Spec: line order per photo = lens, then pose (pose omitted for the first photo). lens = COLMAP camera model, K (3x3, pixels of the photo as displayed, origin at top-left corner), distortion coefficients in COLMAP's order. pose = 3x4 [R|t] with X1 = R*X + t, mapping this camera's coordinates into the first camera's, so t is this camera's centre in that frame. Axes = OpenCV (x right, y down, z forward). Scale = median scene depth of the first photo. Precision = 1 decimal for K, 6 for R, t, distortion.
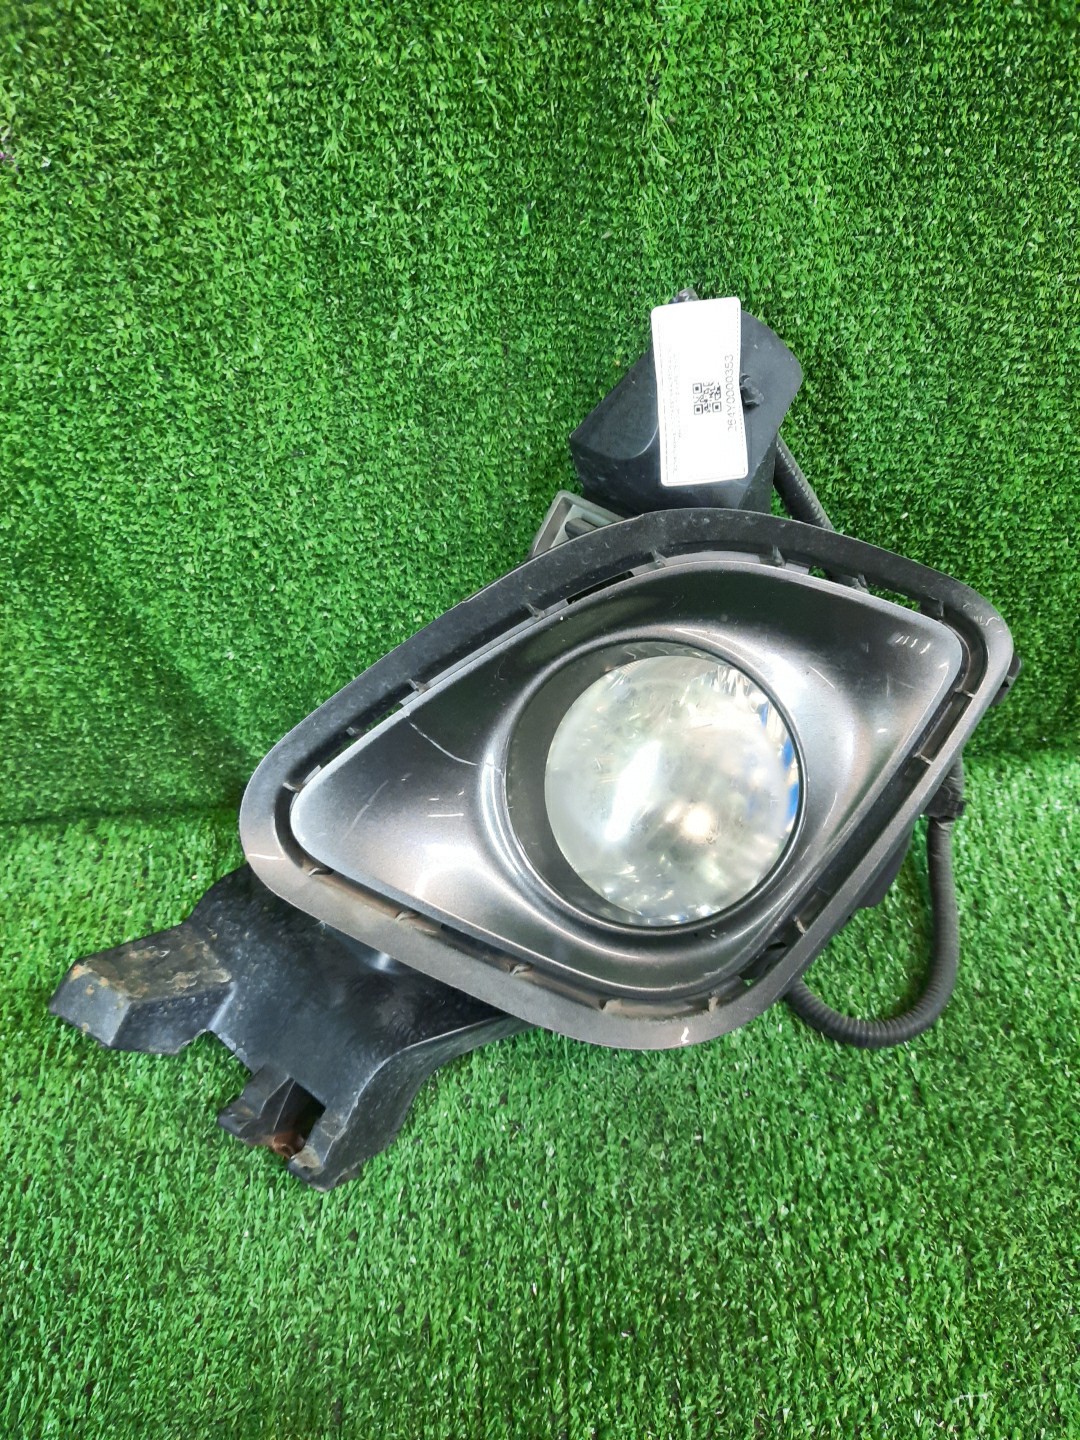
lens RADIAL K [[1059.4, 0, 517.2], [0, 1059.4, 729.0], [0, 0, 1]] dist [0.022394, -0.023799]
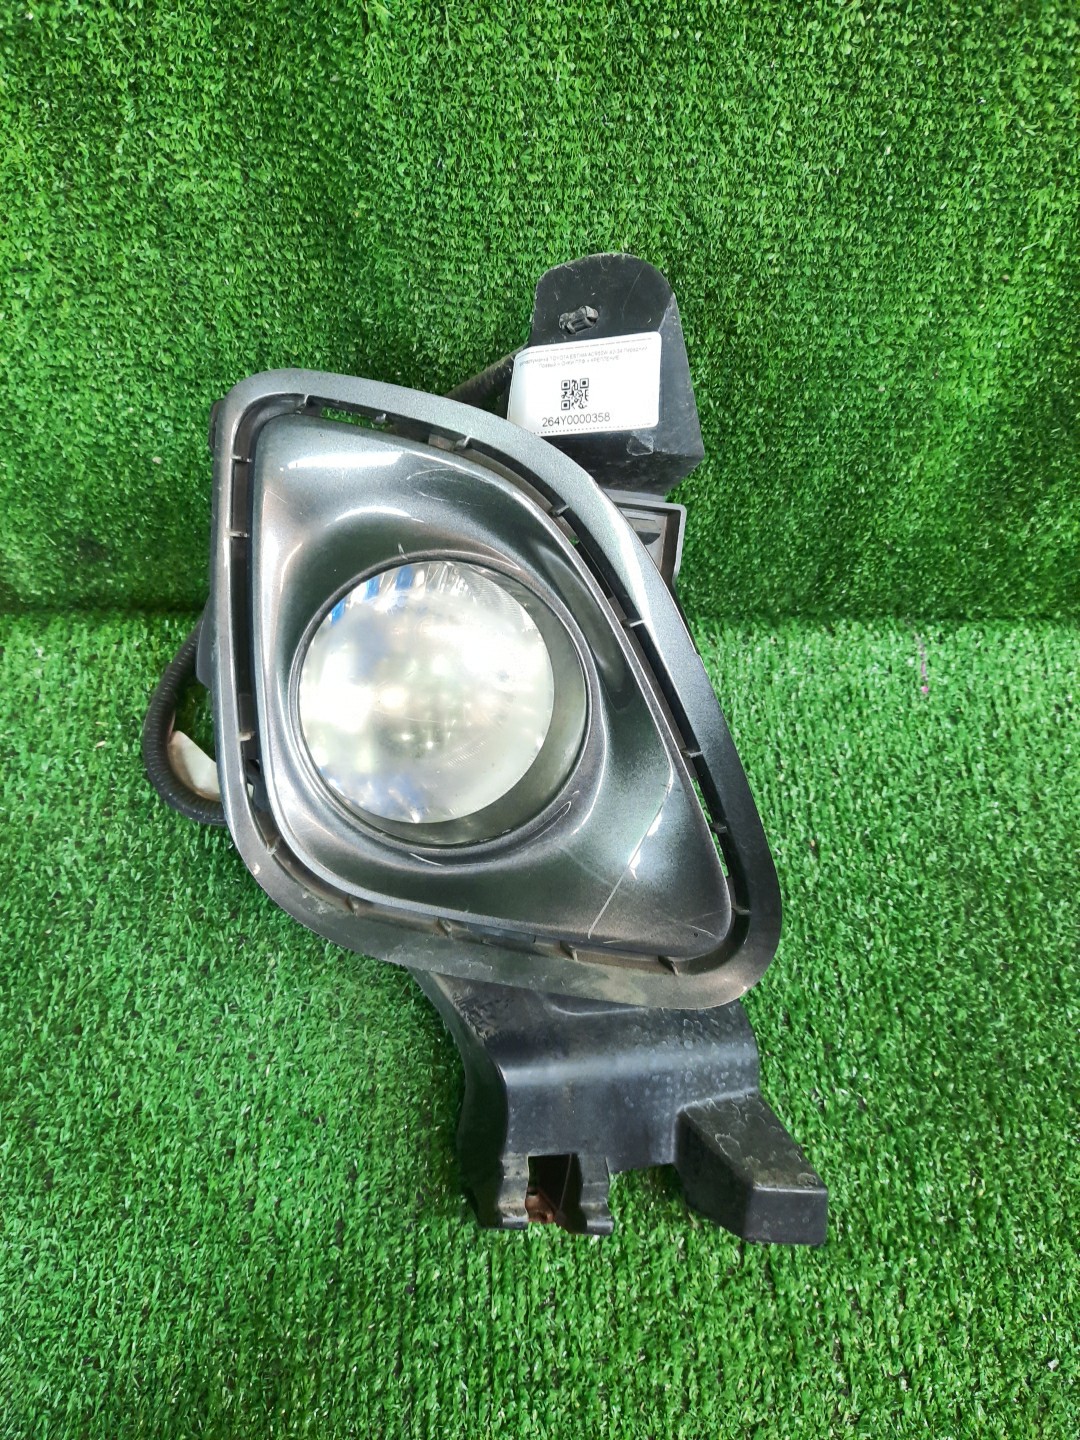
lens RADIAL K [[1059.4, 0, 503.7], [0, 1059.4, 723.4], [0, 0, 1]] dist [0.022394, -0.023799]
pose [[0.991961, 0.066543, 0.107638, 0.136301], [-0.087624, 0.974863, 0.204849, -0.090812], [-0.091301, -0.212634, 0.972857, -0.035442]]
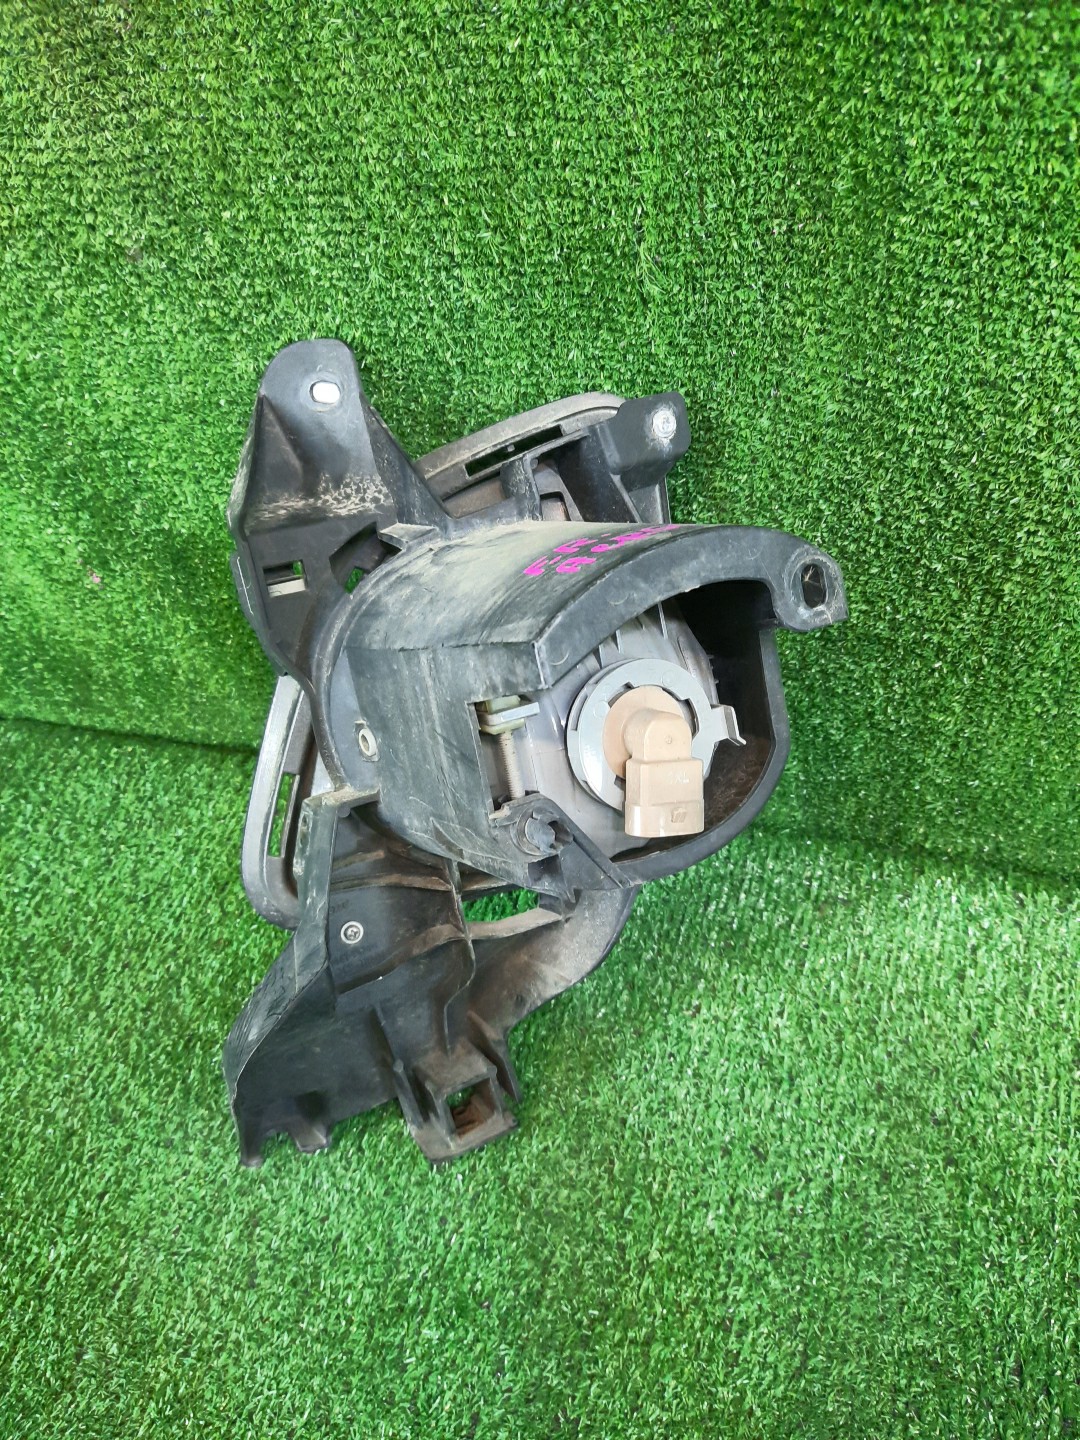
lens RADIAL K [[1059.4, 0, 528.2], [0, 1059.4, 715.0], [0, 0, 1]] dist [0.022394, -0.023799]
pose [[0.930053, 0.194755, -0.311565, 0.353612], [-0.170429, 0.979891, 0.103769, -0.184137], [0.325509, -0.043411, 0.944542, -0.062359]]
